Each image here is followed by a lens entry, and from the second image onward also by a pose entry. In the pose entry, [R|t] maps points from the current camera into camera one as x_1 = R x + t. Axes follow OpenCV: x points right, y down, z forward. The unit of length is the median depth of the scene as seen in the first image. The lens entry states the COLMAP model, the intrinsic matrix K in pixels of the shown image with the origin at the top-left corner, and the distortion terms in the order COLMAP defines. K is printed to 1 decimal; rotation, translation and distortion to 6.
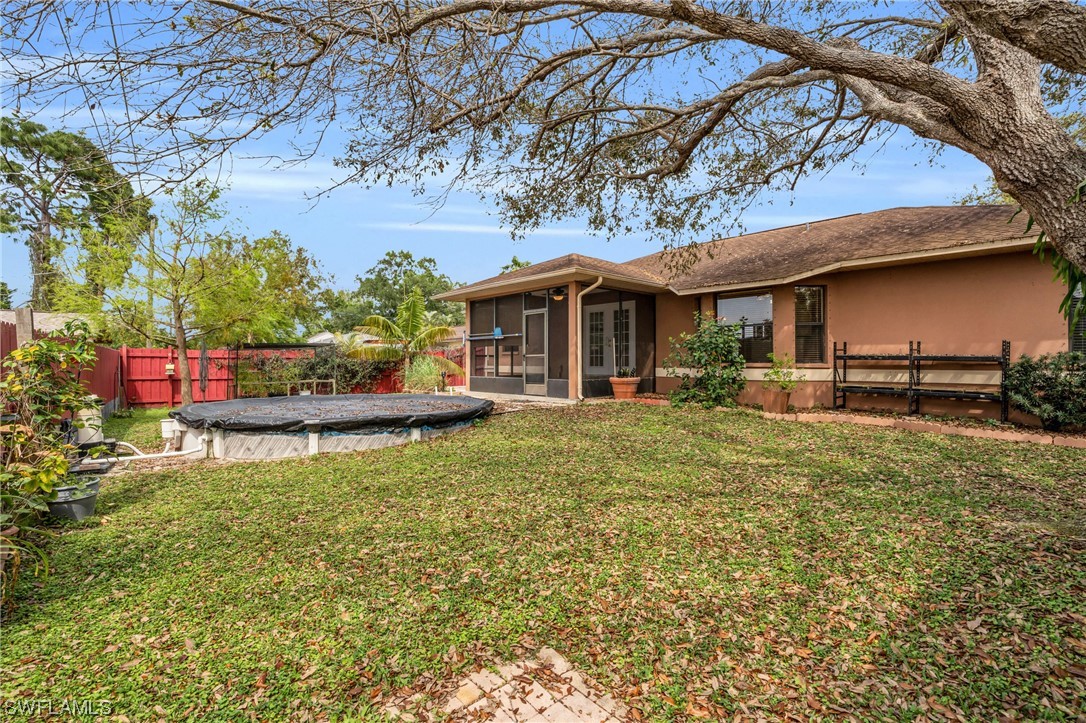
lens RADIAL K [[495.3, 0, 542.9], [0, 495.3, 360.7], [0, 0, 1]] dist [-0.030239, 0.005493]
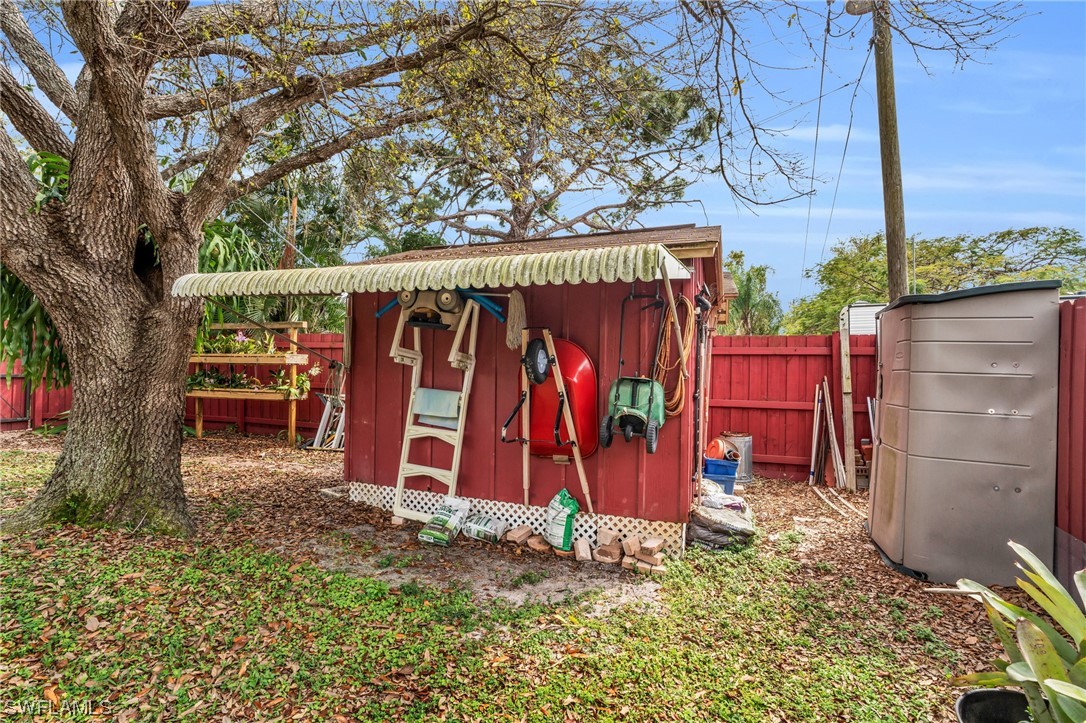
lens RADIAL K [[495.3, 0, 542.5], [0, 495.3, 362.5], [0, 0, 1]] dist [-0.030239, 0.005493]
pose [[-0.486780, -0.000335, 0.873525, -0.369989], [-0.003117, 0.999994, -0.001353, -0.003606], [-0.873519, -0.003381, -0.486778, 0.556264]]
